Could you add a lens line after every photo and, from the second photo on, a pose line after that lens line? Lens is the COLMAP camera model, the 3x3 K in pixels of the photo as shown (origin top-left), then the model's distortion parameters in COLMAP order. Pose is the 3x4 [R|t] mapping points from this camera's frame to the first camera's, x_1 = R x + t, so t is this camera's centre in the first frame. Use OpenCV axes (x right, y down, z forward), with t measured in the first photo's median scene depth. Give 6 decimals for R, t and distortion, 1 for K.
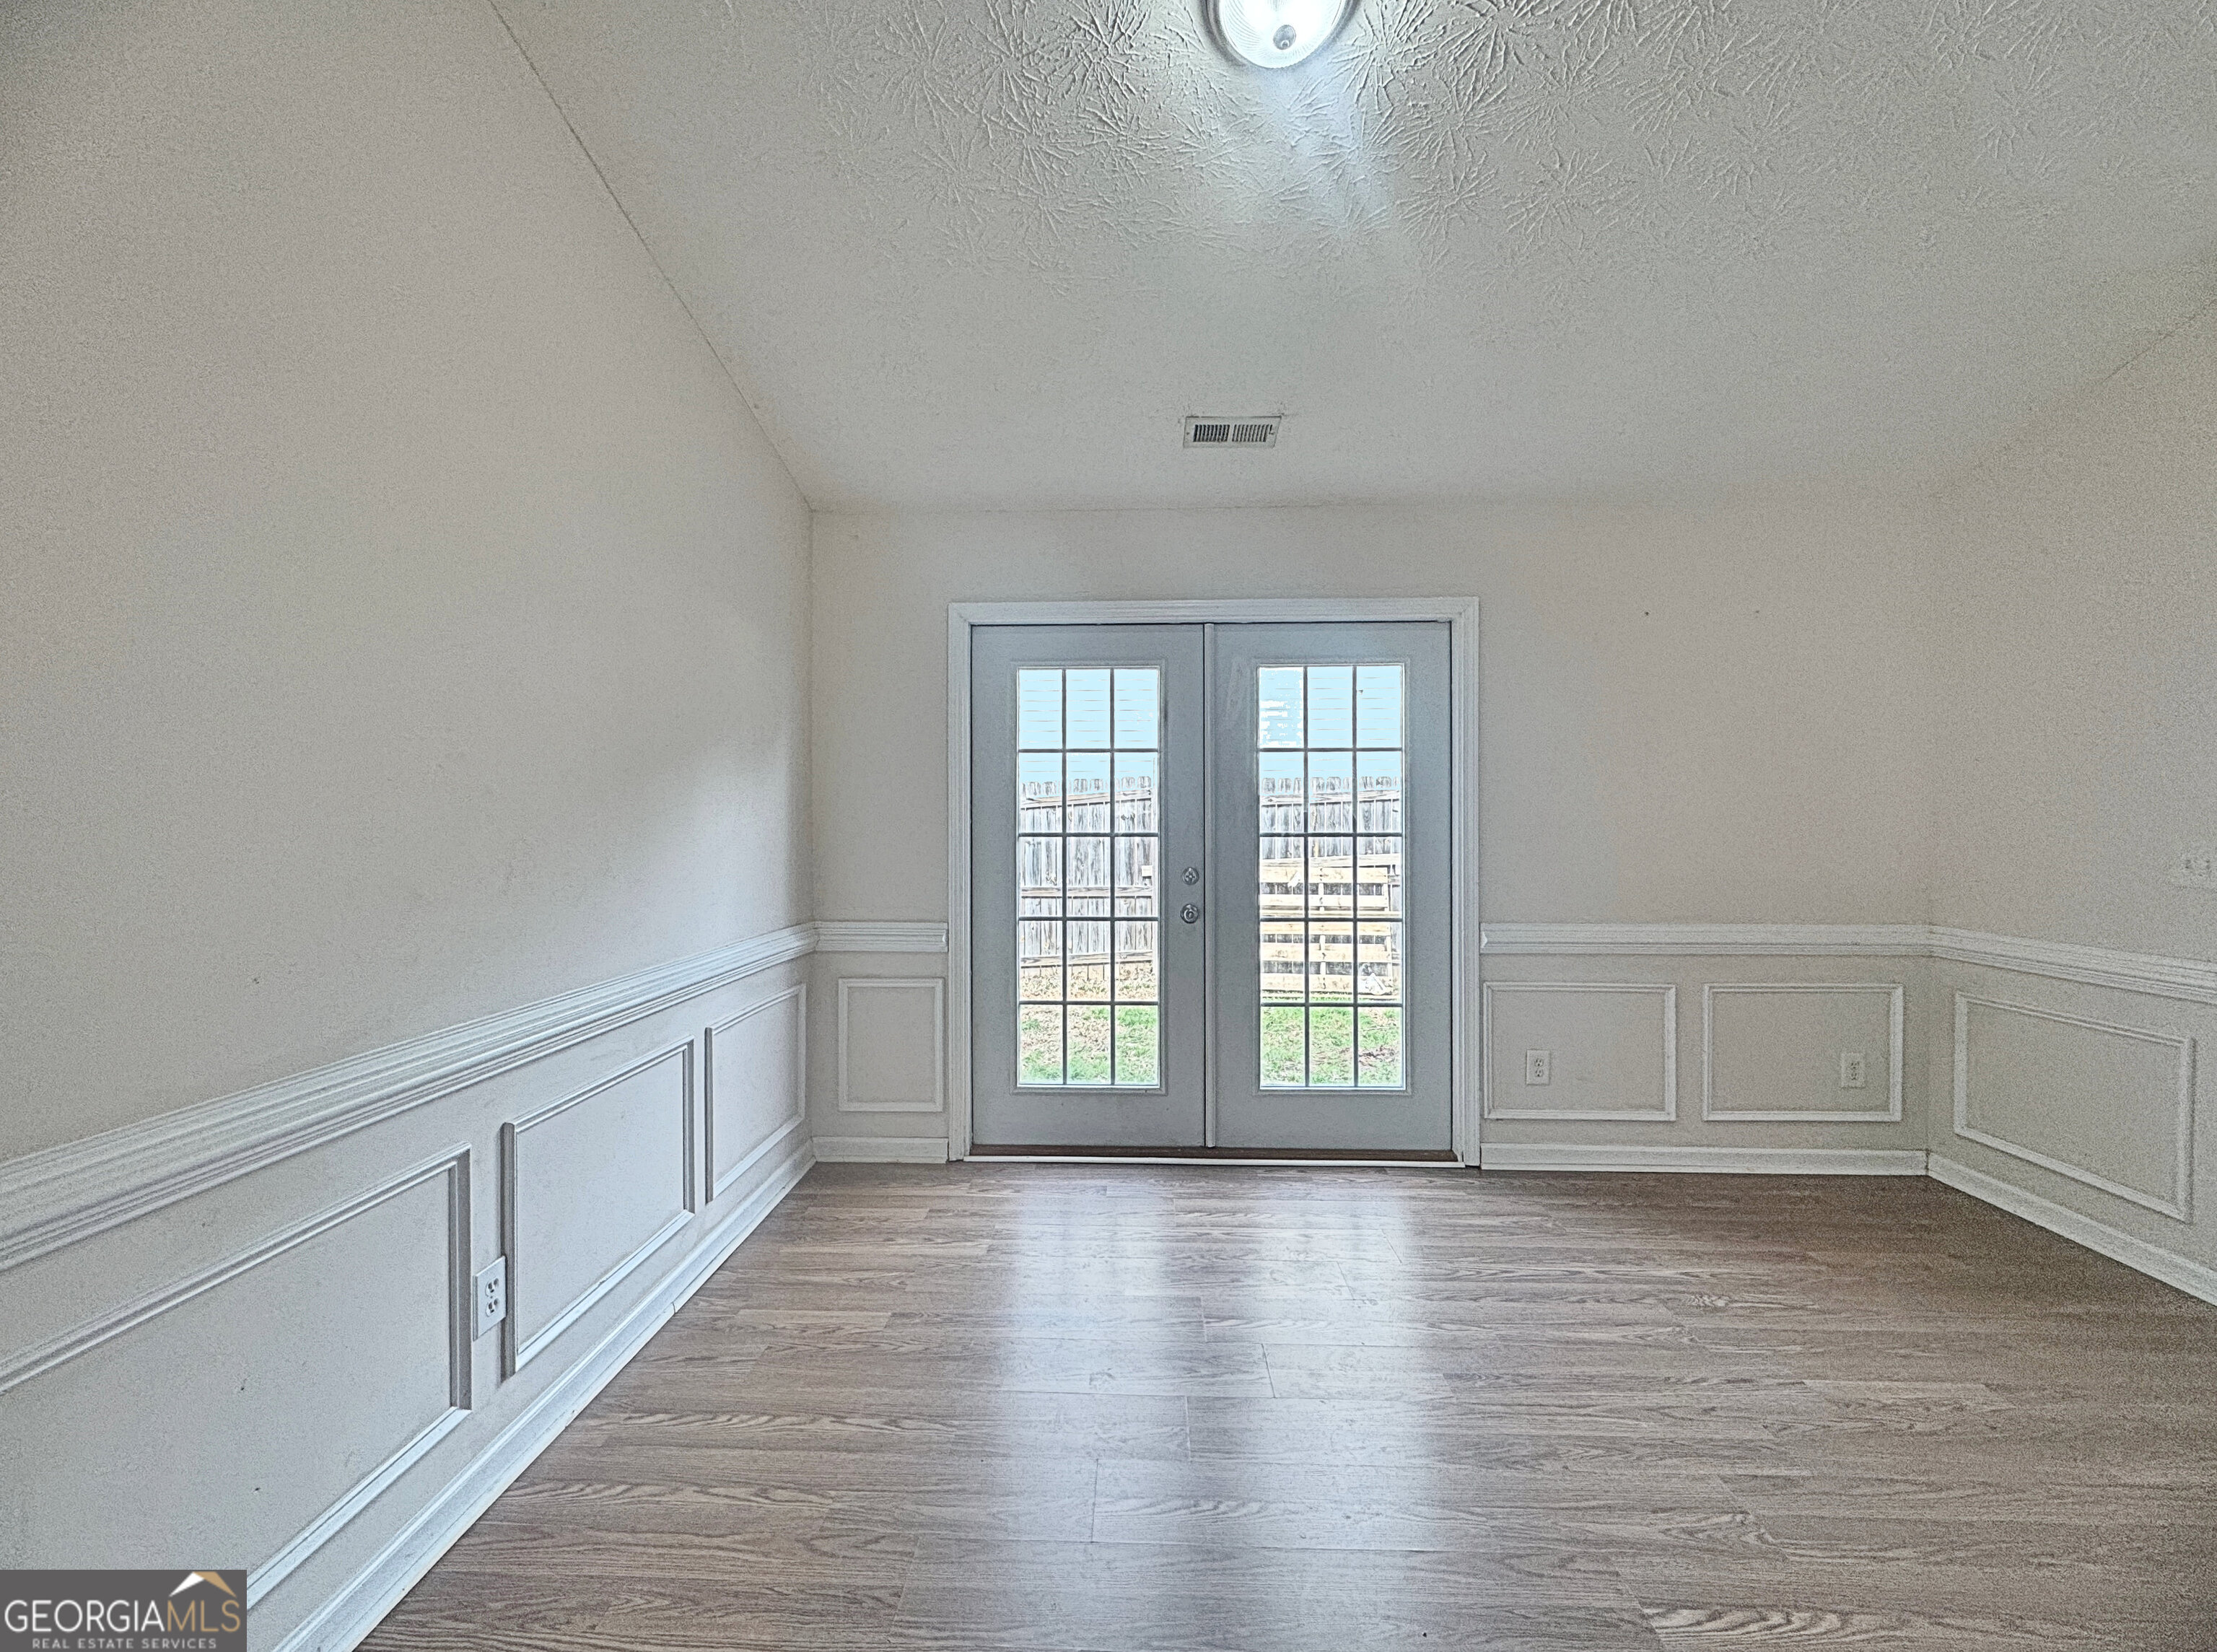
lens RADIAL K [[883.6, 0, 1101.3], [0, 883.6, 826.2], [0, 0, 1]] dist [-0.005083, 0.000793]
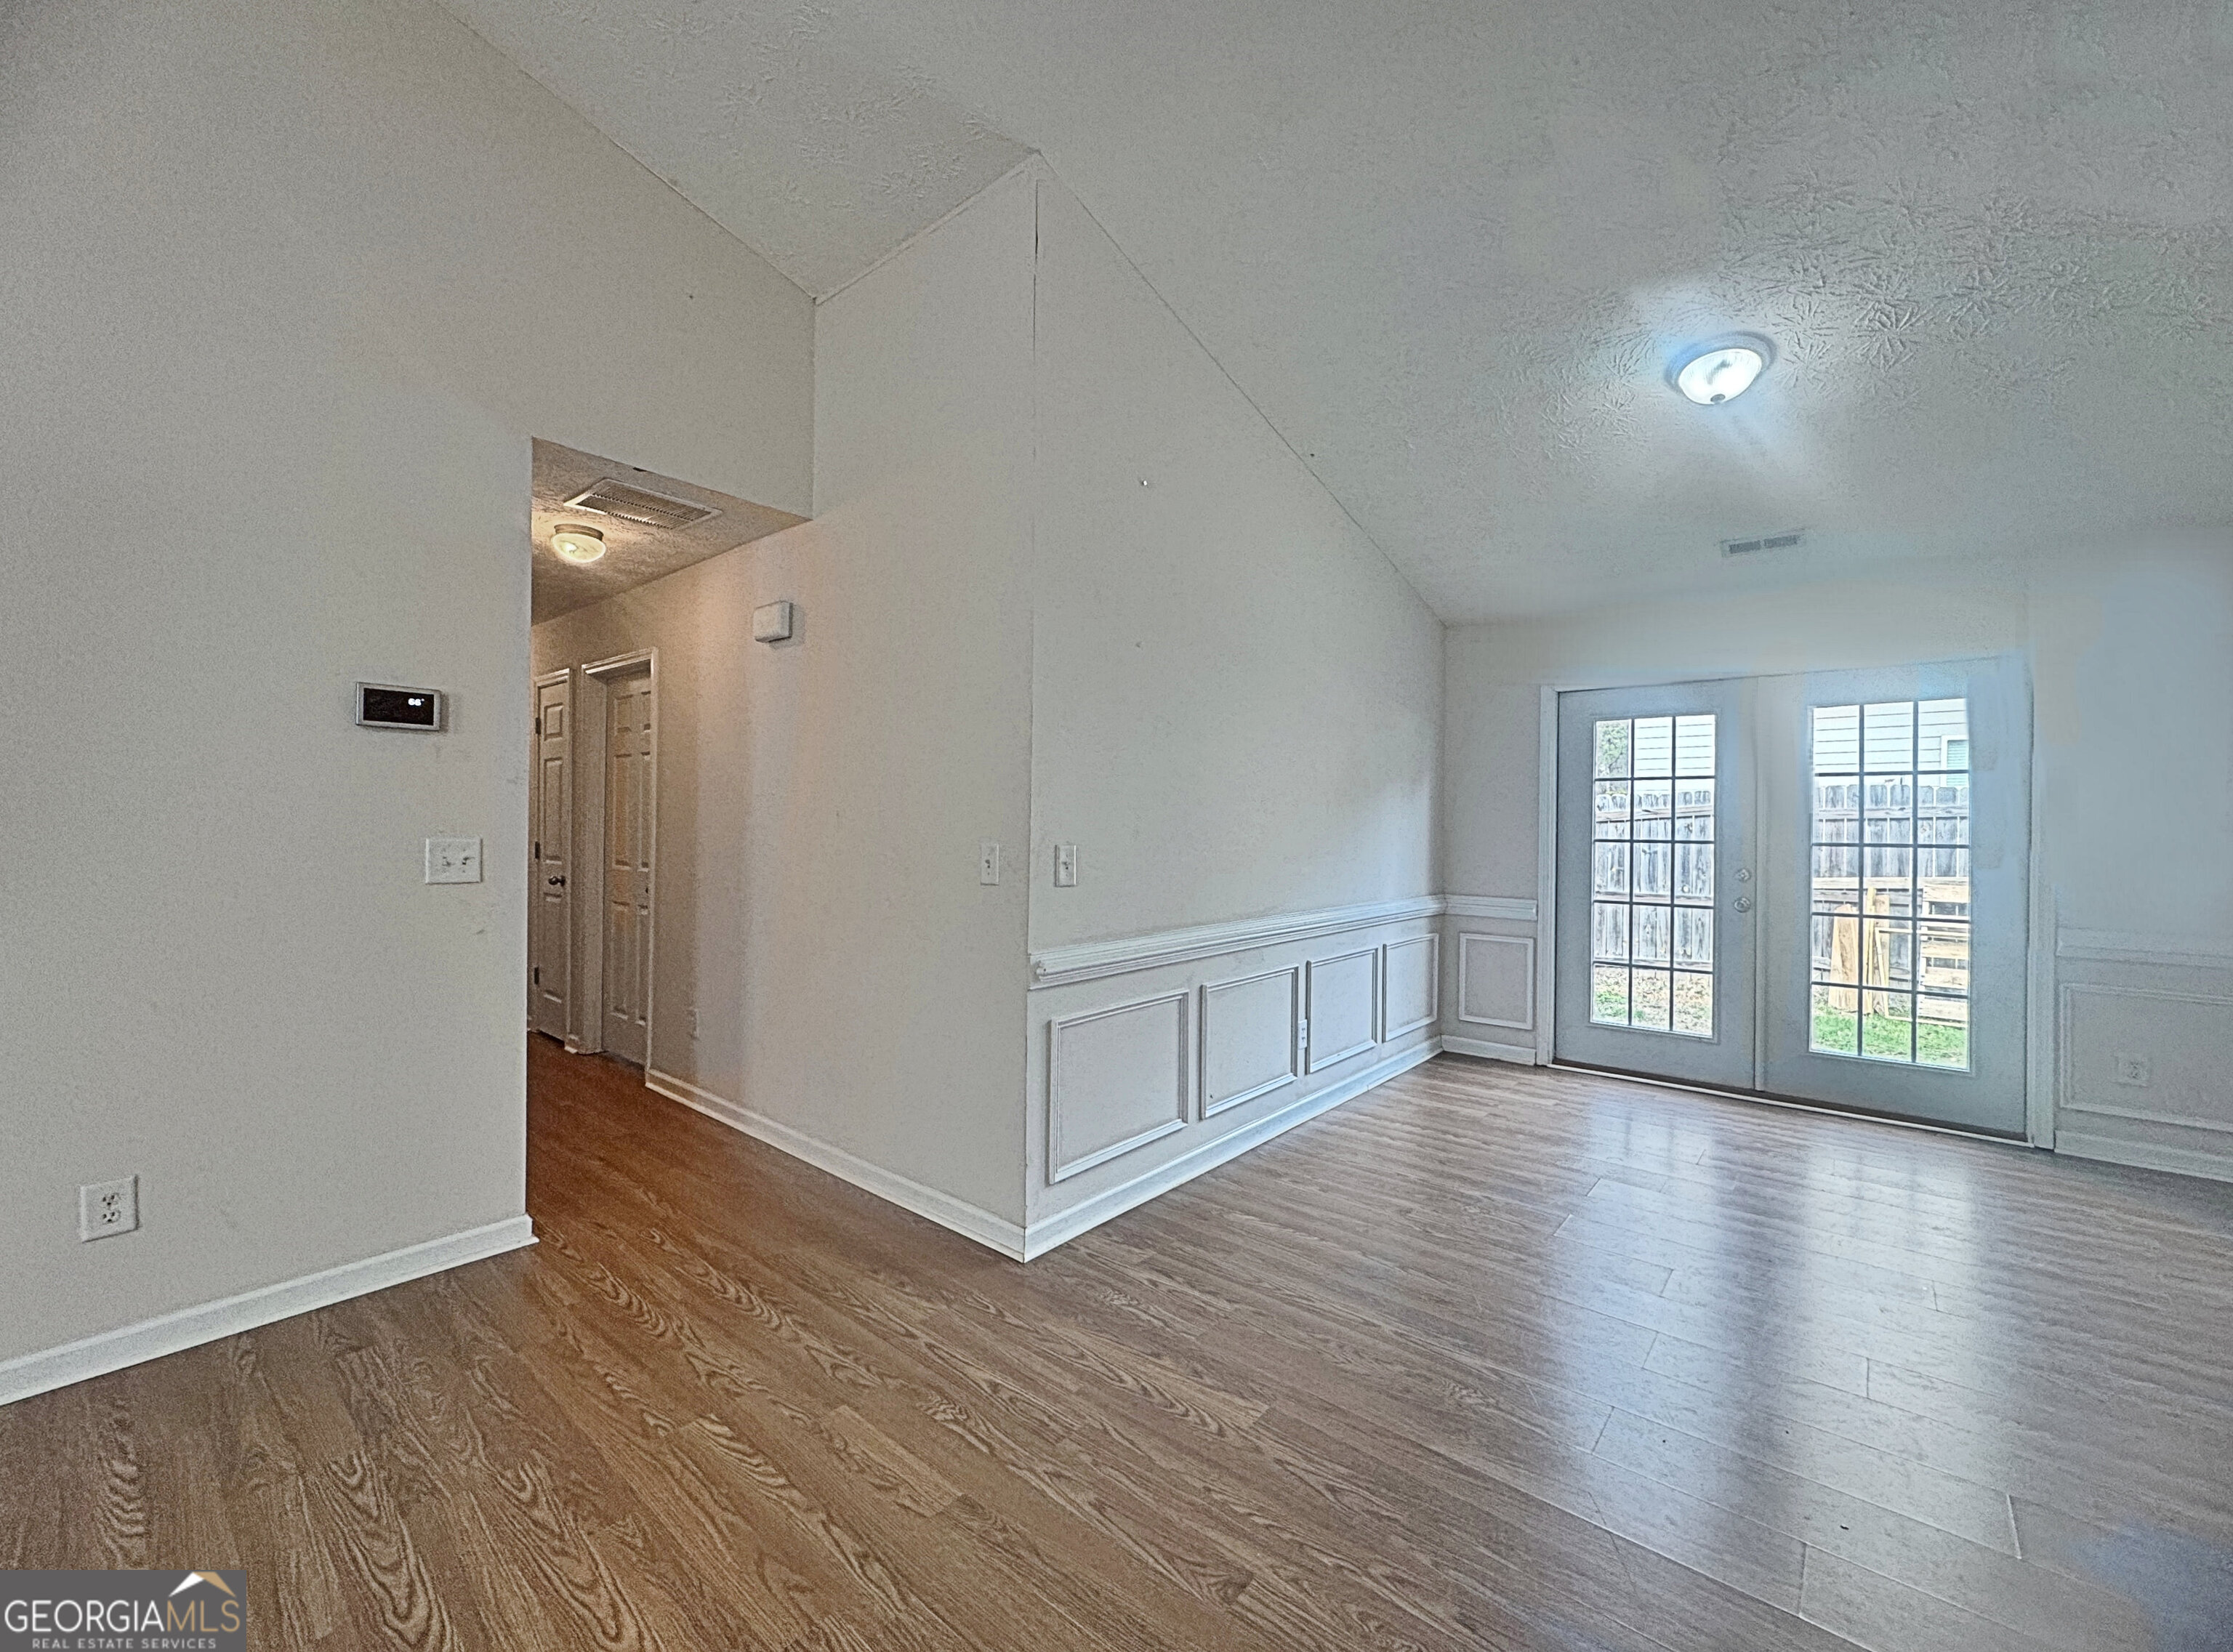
lens RADIAL K [[889.9, 0, 1122.7], [0, 889.9, 816.5], [0, 0, 1]] dist [-0.005083, 0.000793]
pose [[0.793841, 0.003737, -0.608113, 0.175364], [-0.014989, 0.999798, -0.013424, 0.001714], [0.607940, 0.019771, 0.793737, -0.583807]]
